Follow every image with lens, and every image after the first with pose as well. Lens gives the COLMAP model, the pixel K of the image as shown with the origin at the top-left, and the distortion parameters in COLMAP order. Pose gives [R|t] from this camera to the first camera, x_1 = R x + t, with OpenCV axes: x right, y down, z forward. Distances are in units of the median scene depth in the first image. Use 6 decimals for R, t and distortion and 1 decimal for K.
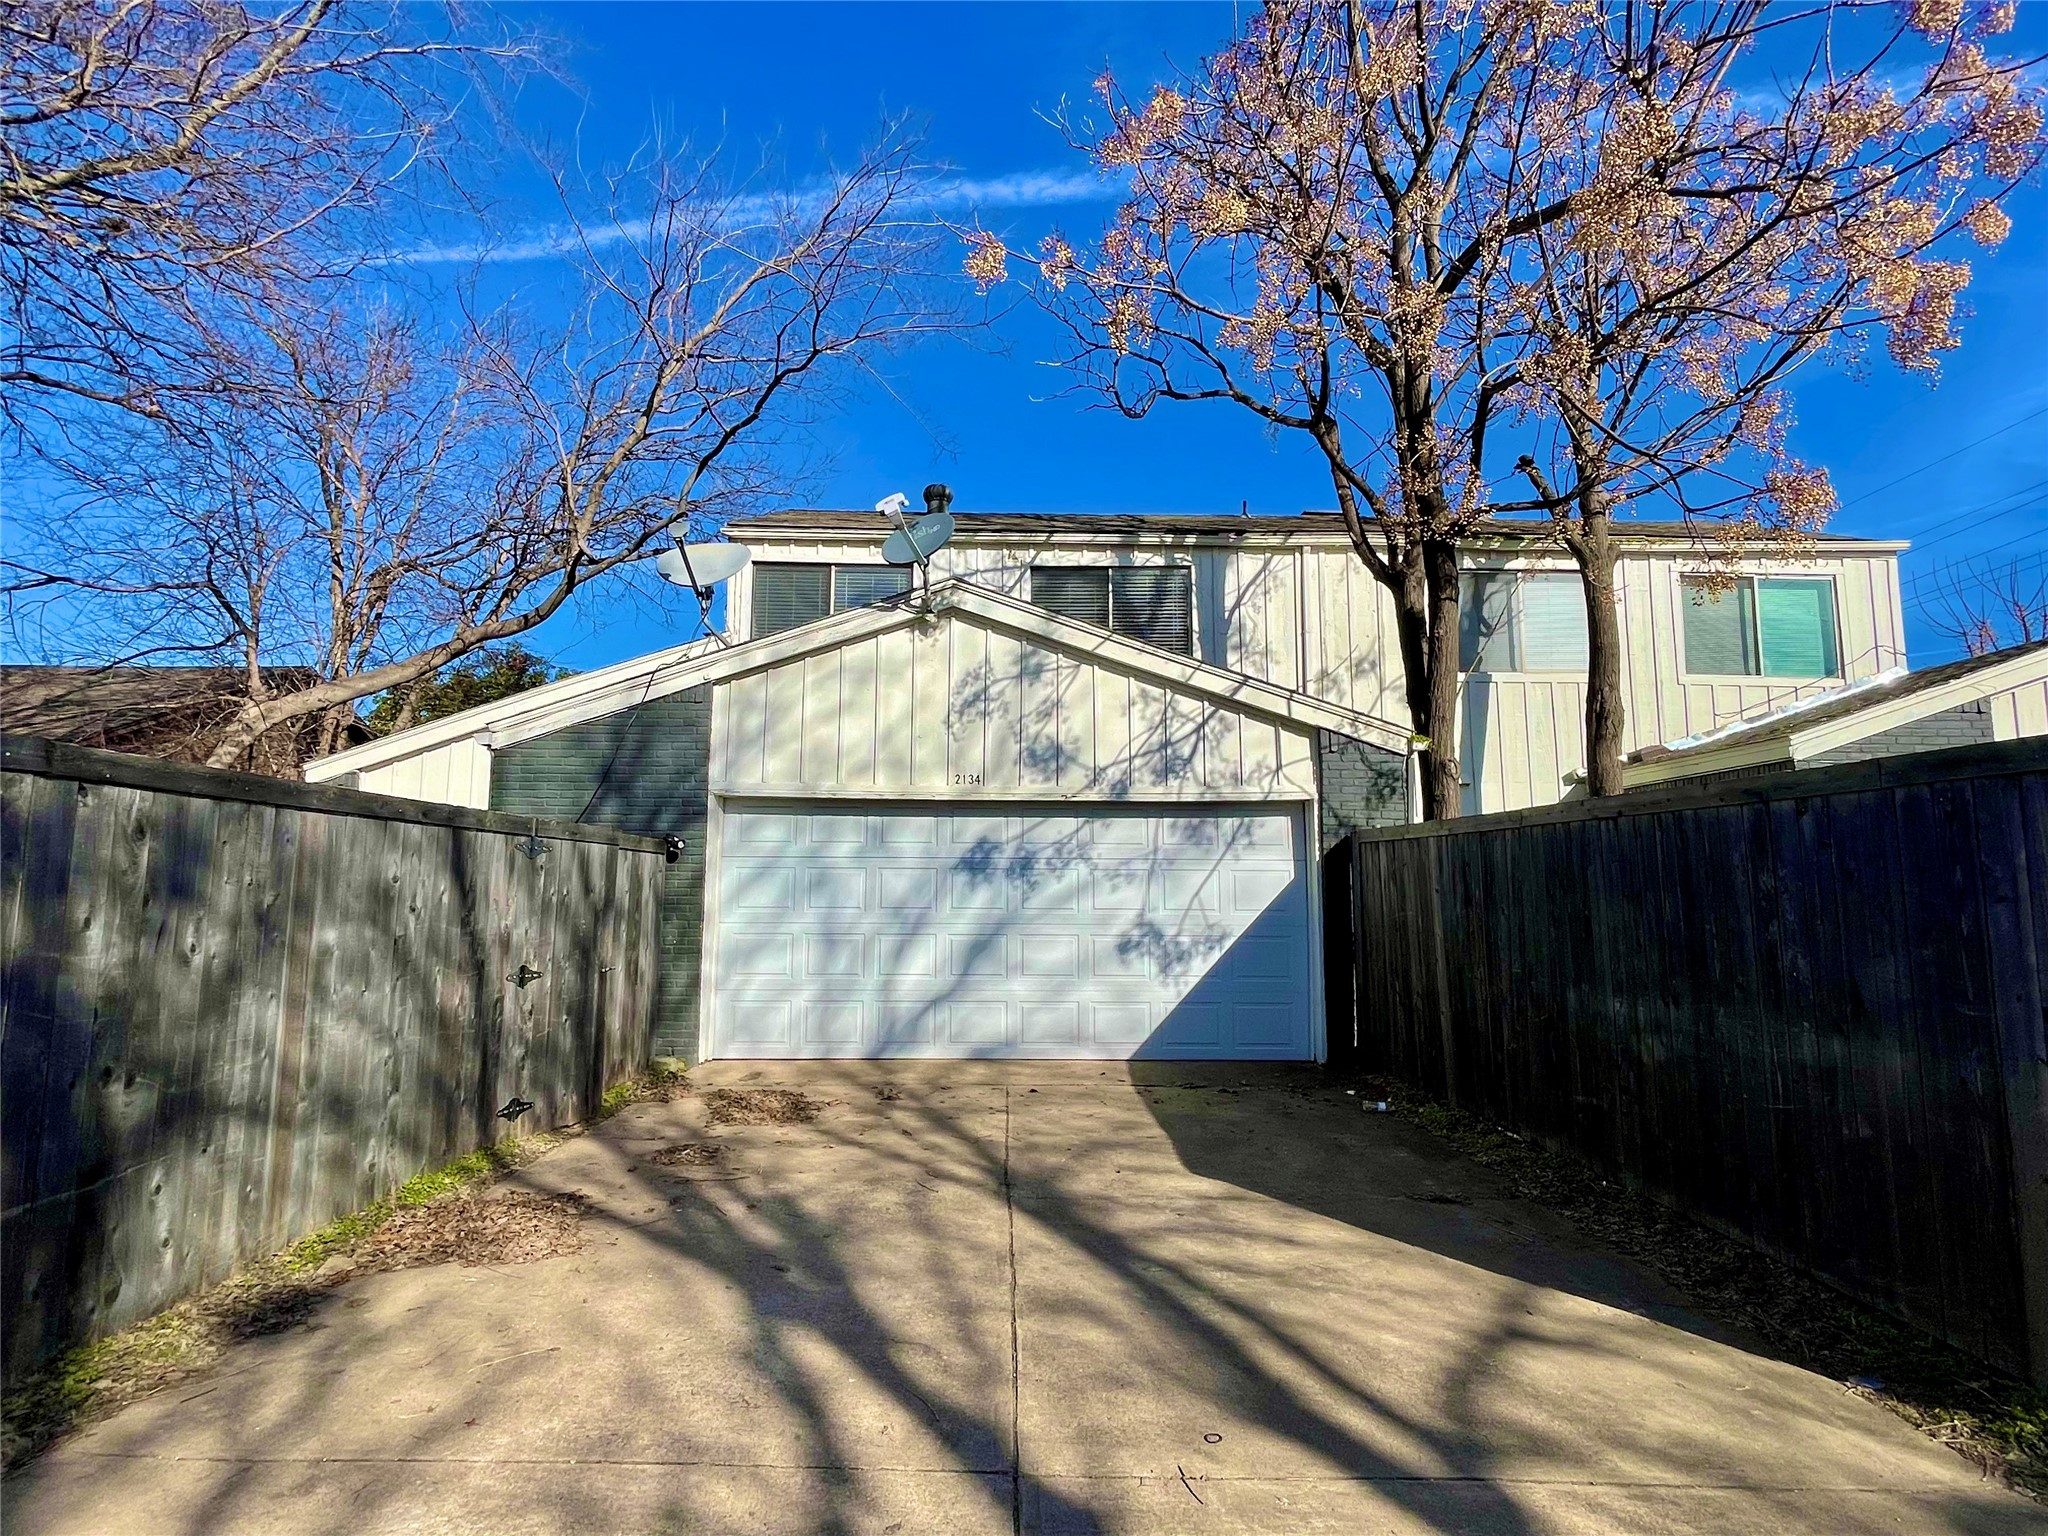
lens RADIAL K [[1072.3, 0, 1023.4], [0, 1072.3, 773.1], [0, 0, 1]] dist [-0.003700, -0.000602]
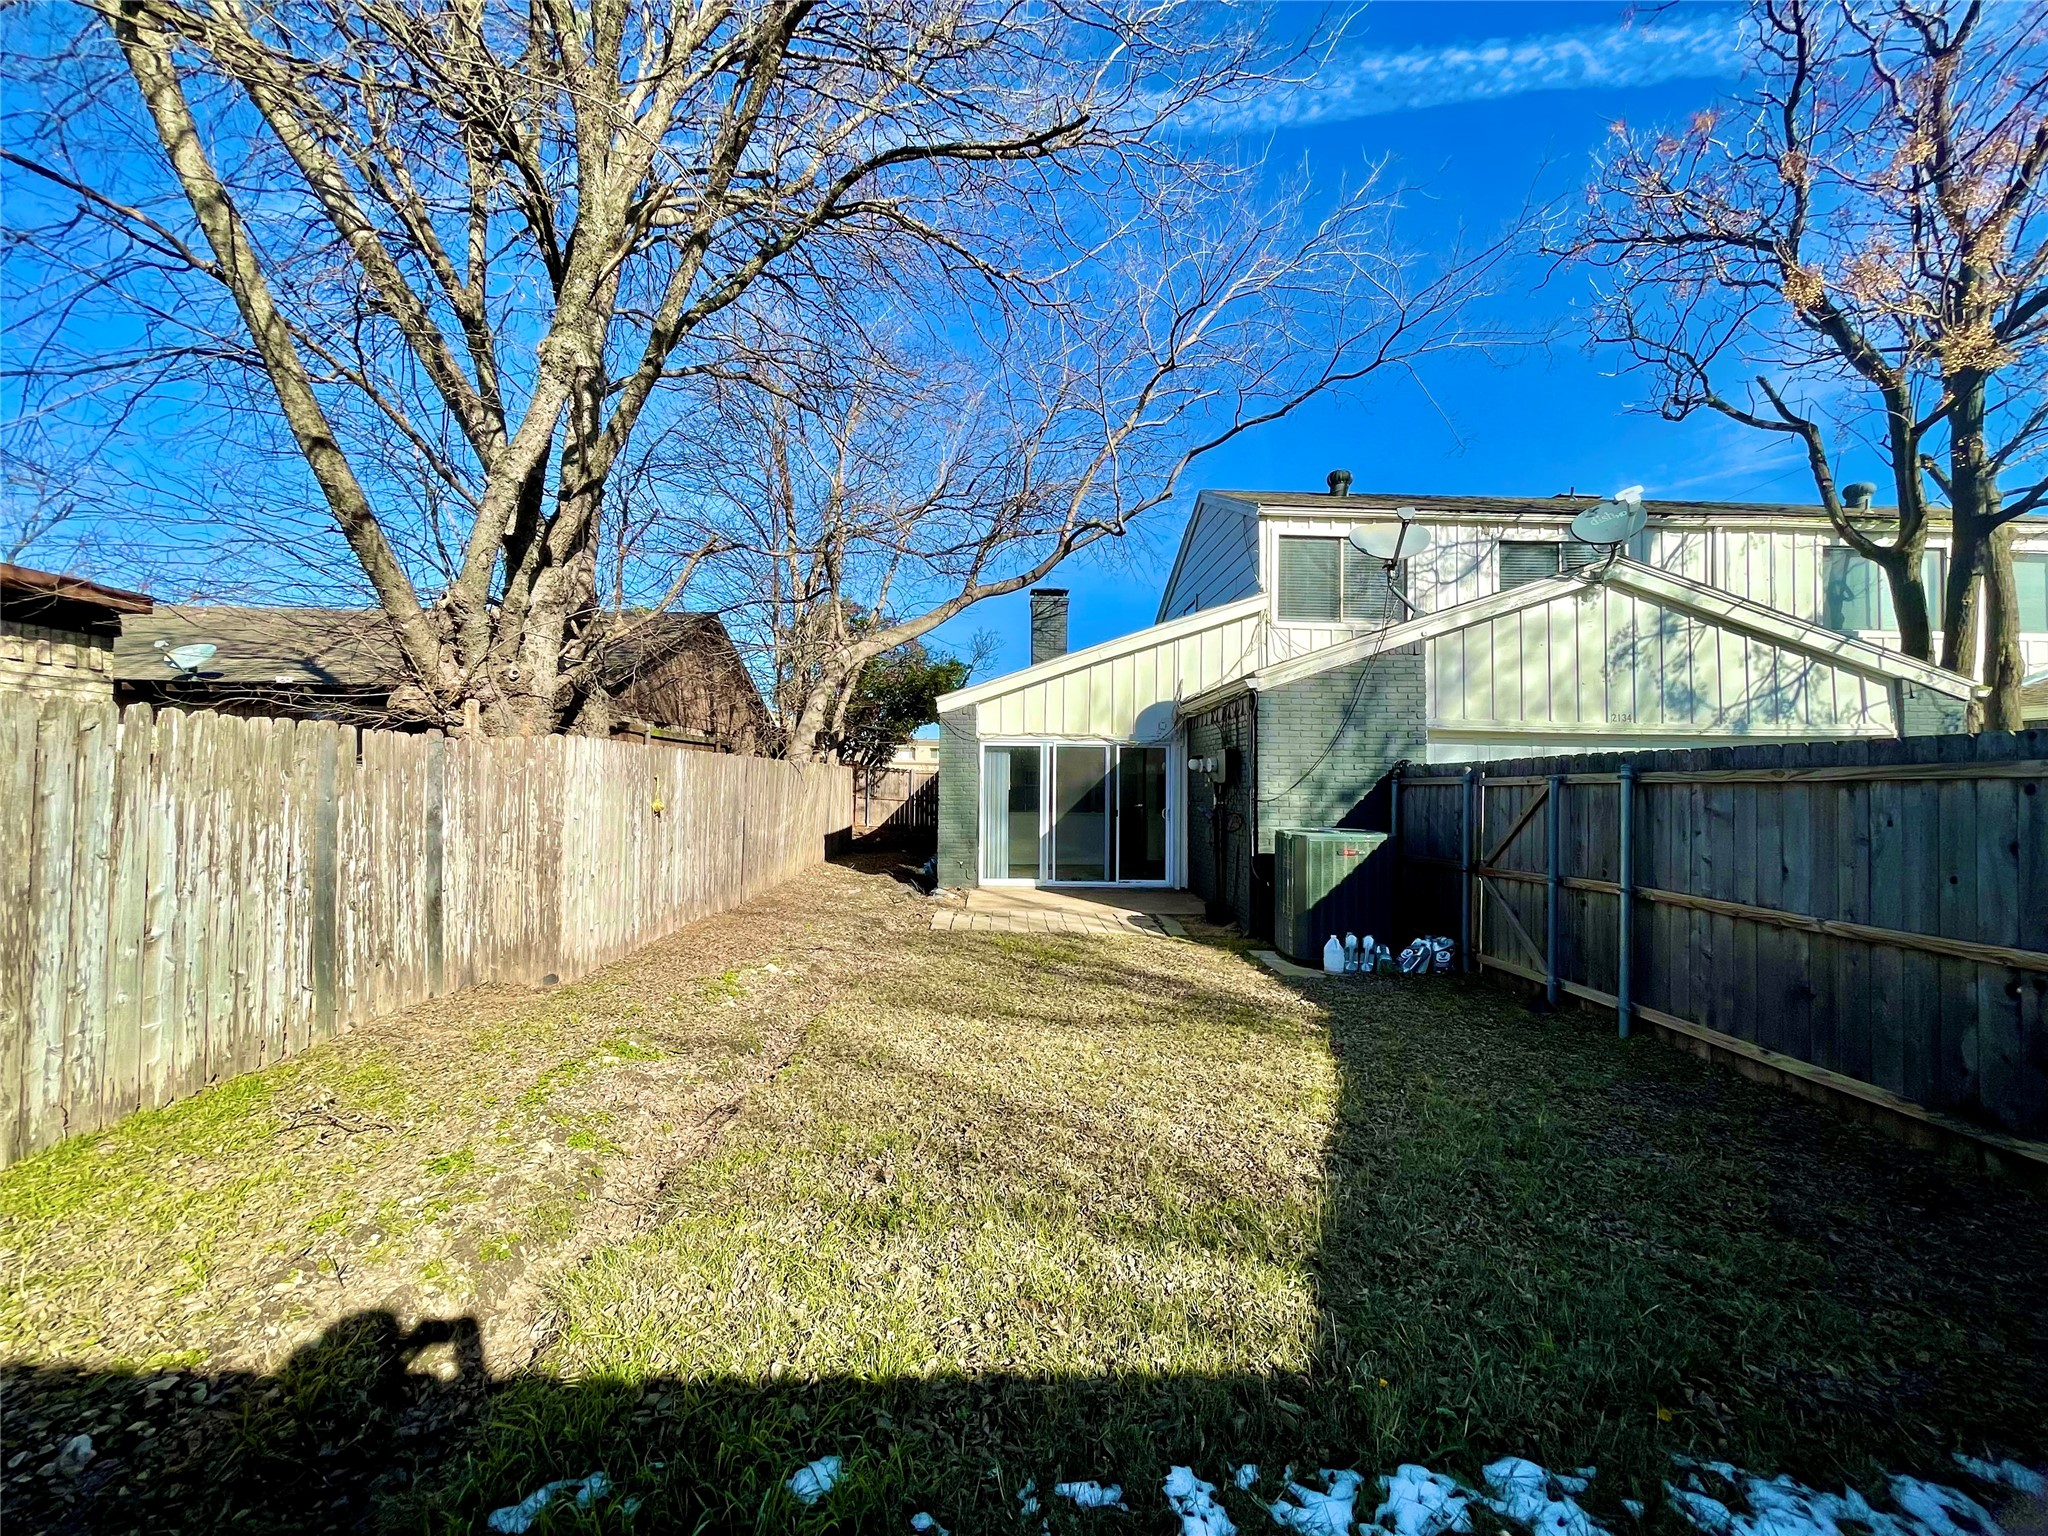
lens RADIAL K [[820.2, 0, 1023.0], [0, 820.2, 765.4], [0, 0, 1]] dist [-0.010980, 0.000339]
pose [[0.999987, 0.004842, 0.001833, -0.749484], [-0.004986, 0.996013, 0.089068, -0.019145], [-0.001394, -0.089076, 0.996024, 0.041302]]
